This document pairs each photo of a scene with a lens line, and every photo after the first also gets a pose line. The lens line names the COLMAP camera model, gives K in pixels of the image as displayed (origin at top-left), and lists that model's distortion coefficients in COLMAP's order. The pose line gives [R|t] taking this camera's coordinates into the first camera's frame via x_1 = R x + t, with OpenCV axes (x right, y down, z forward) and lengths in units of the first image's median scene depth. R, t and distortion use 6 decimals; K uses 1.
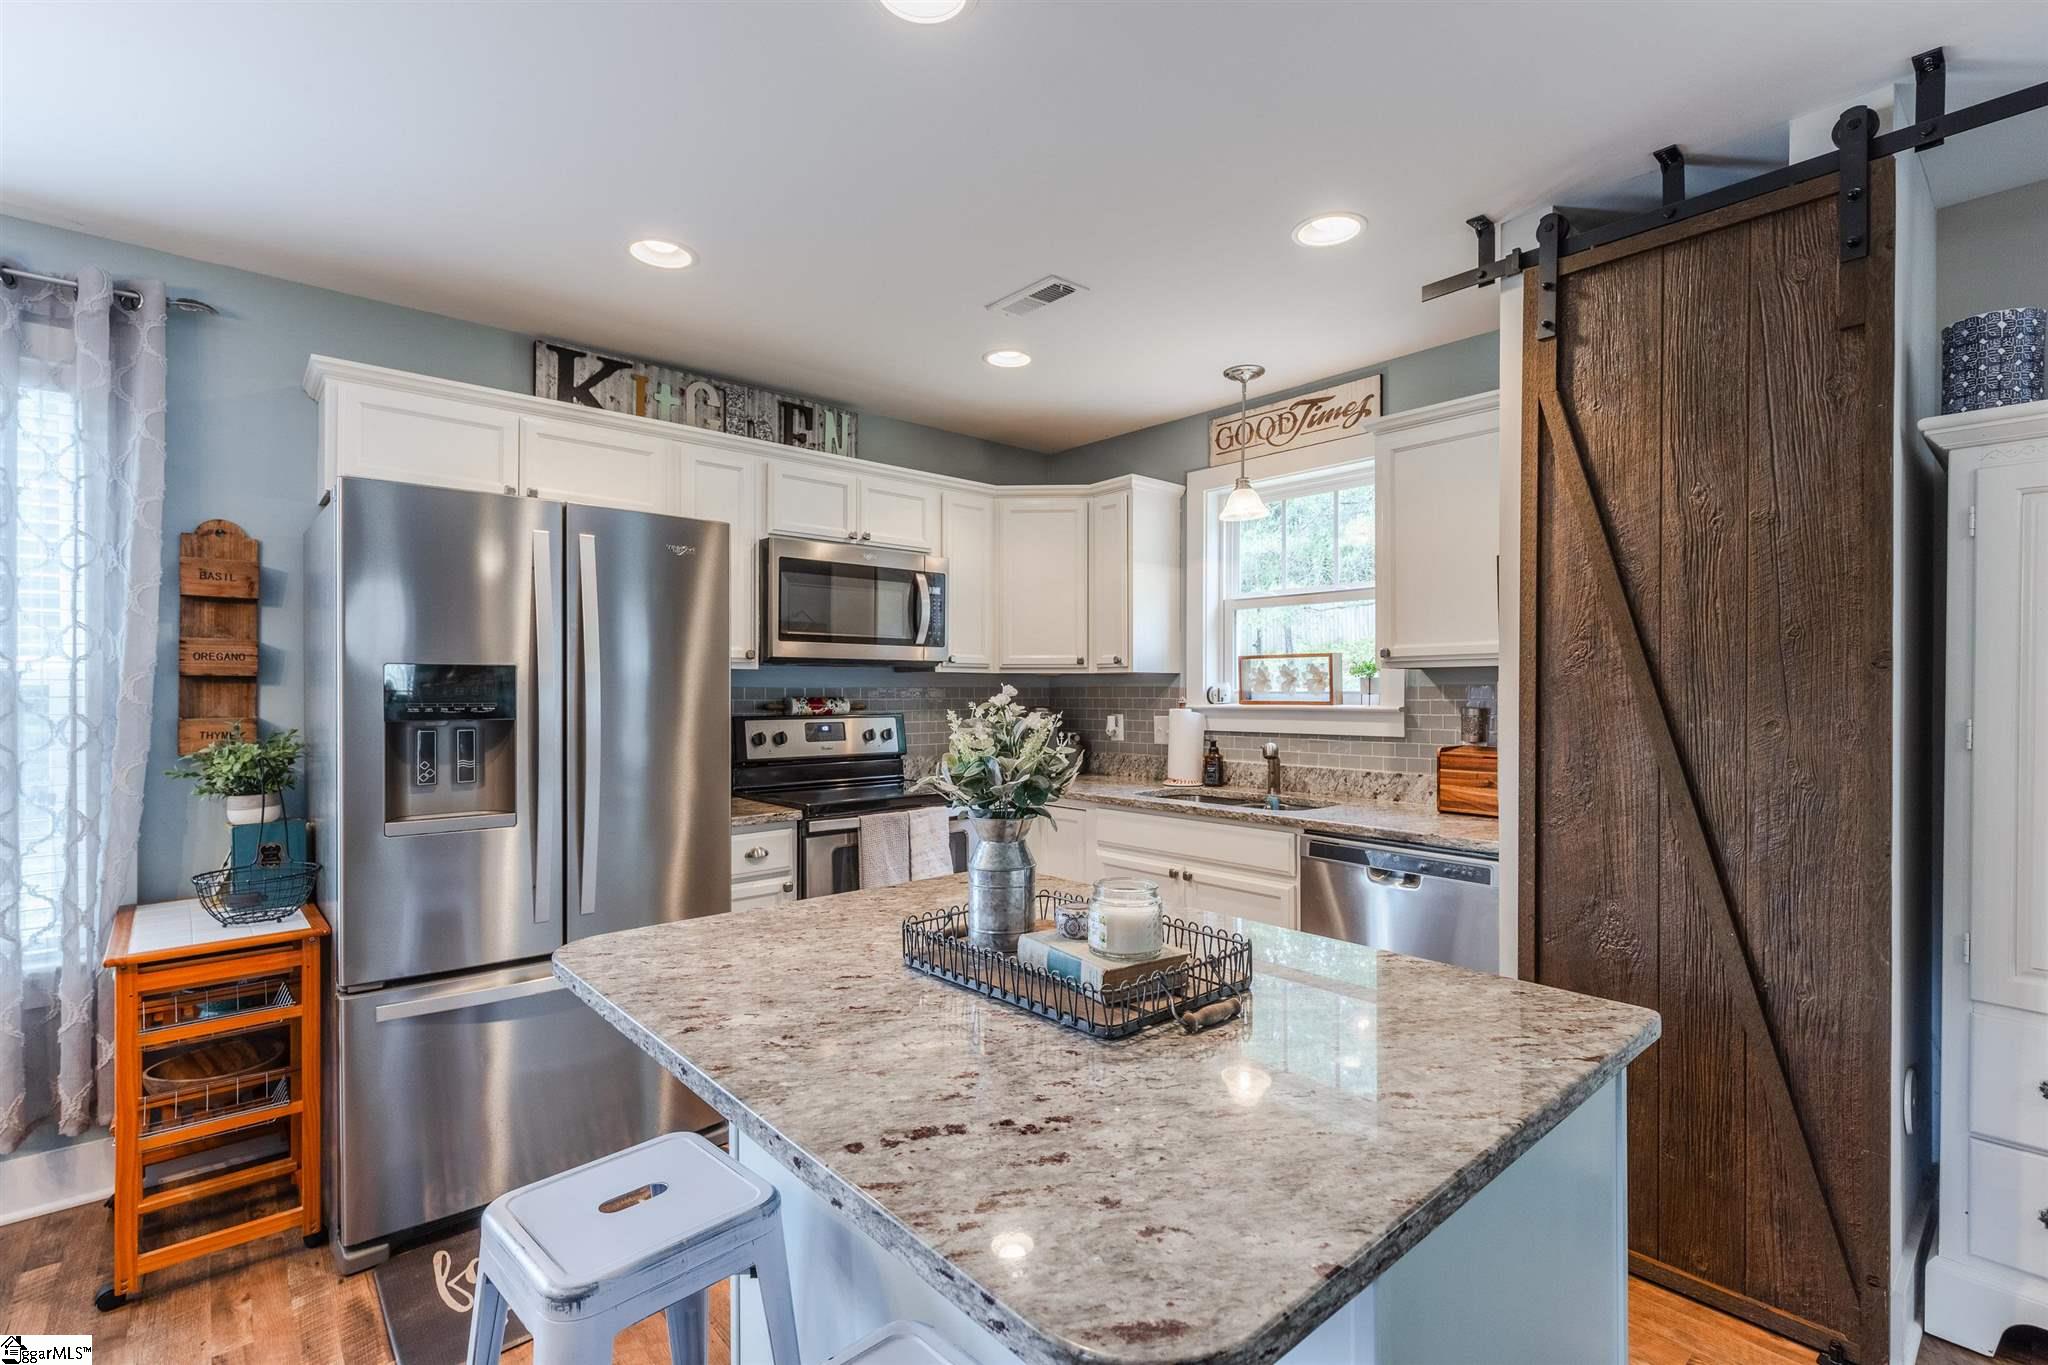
lens RADIAL K [[929.2, 0, 1052.8], [0, 929.2, 690.1], [0, 0, 1]] dist [0.007532, -0.001990]
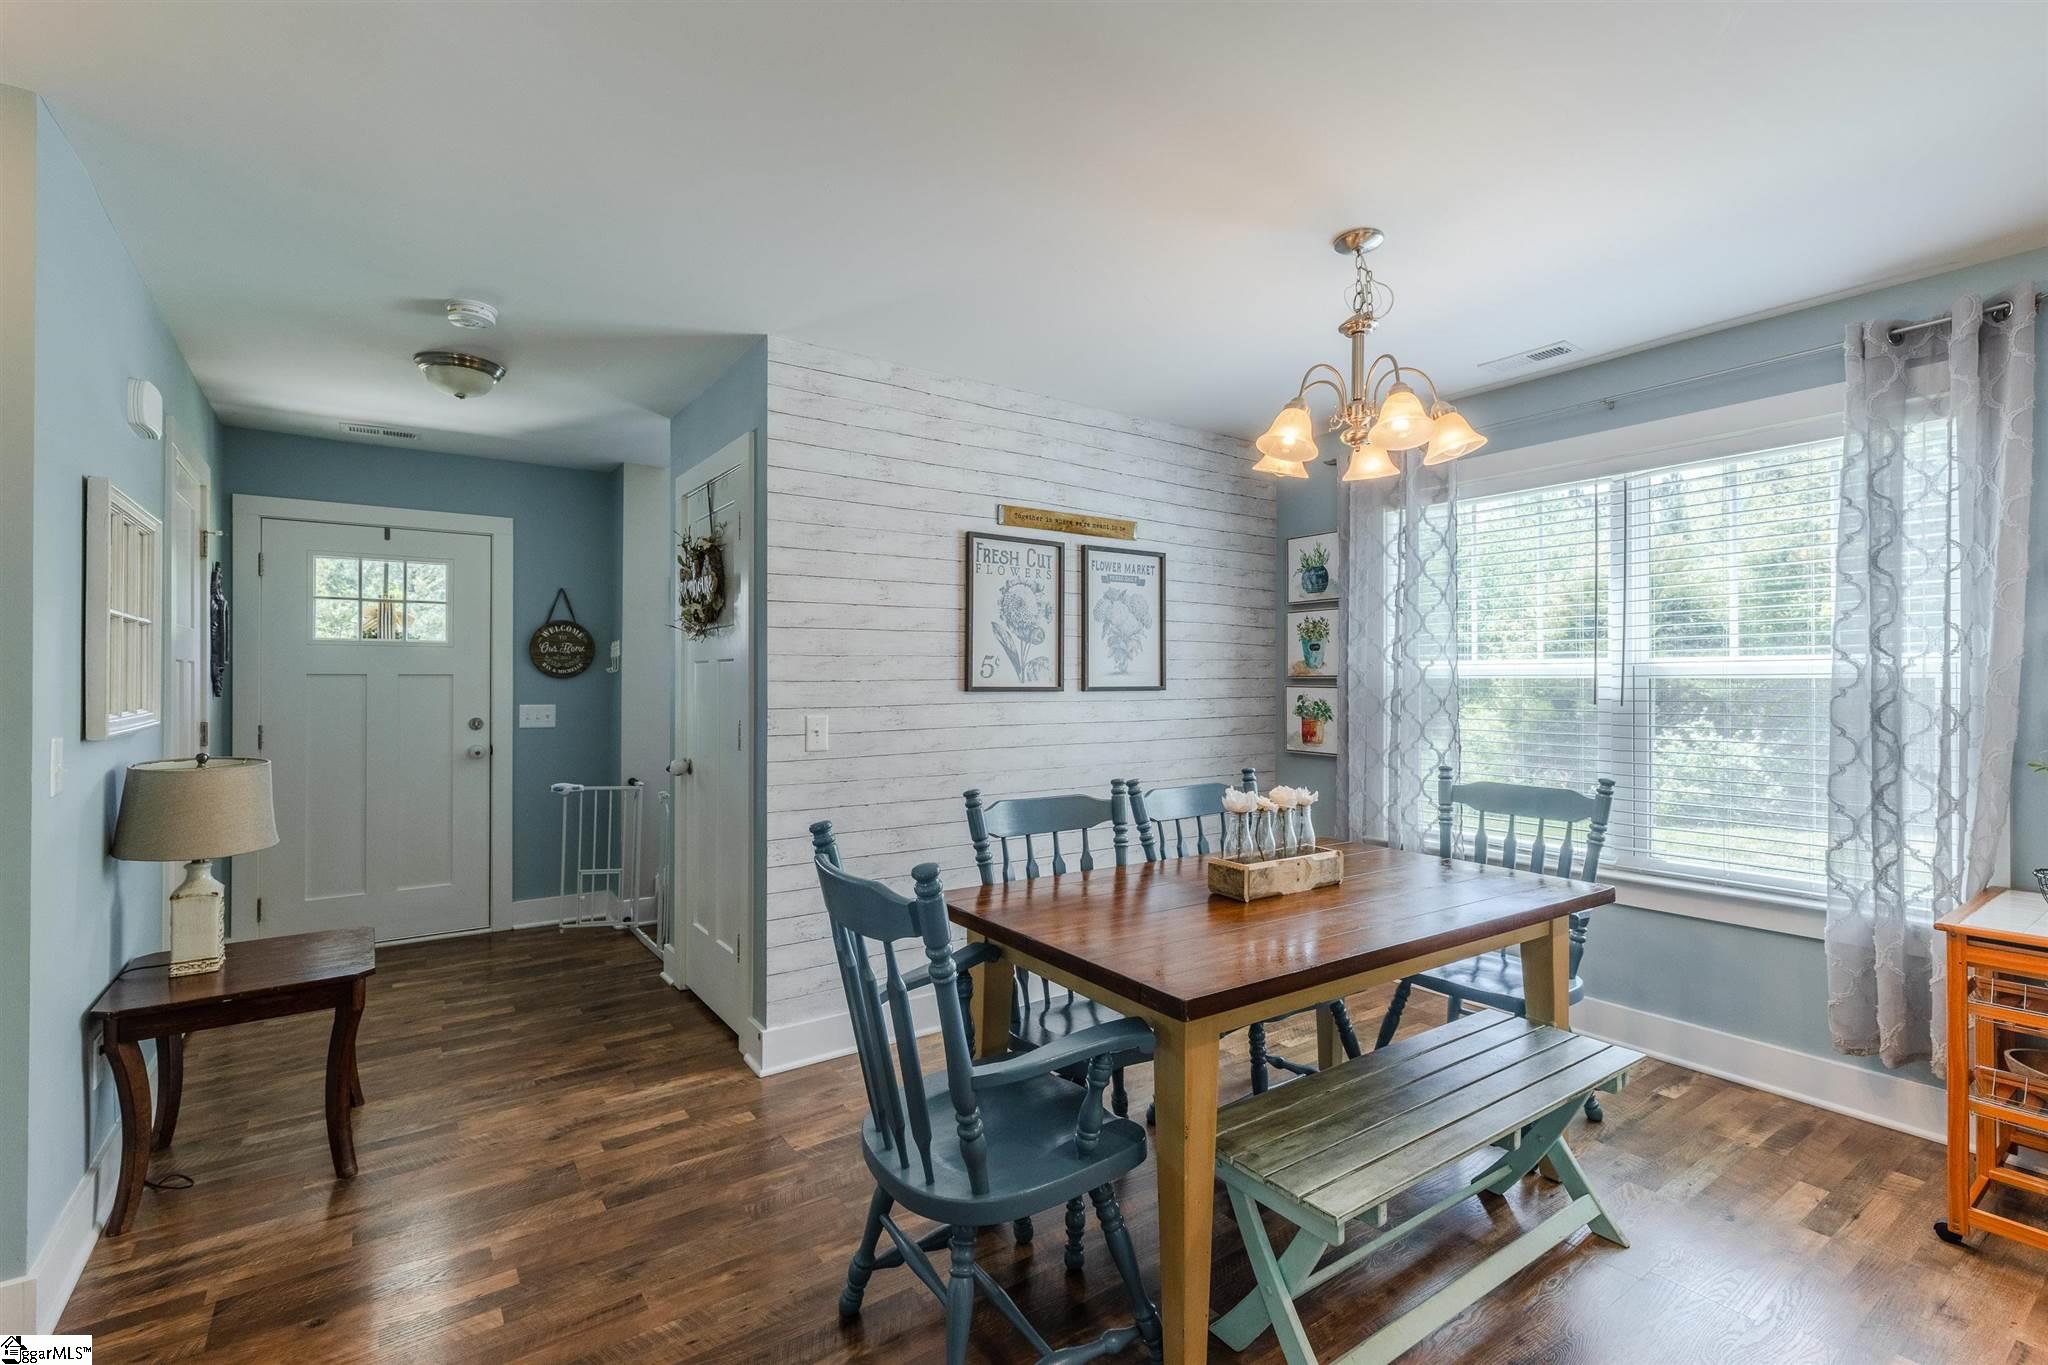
lens RADIAL K [[929.2, 0, 1044.0], [0, 929.2, 670.6], [0, 0, 1]] dist [0.007532, -0.001990]
pose [[-0.111627, -0.008874, -0.993711, 0.176707], [-0.002394, 0.999960, -0.008661, -0.001491], [0.993747, 0.001412, -0.111644, 0.047931]]
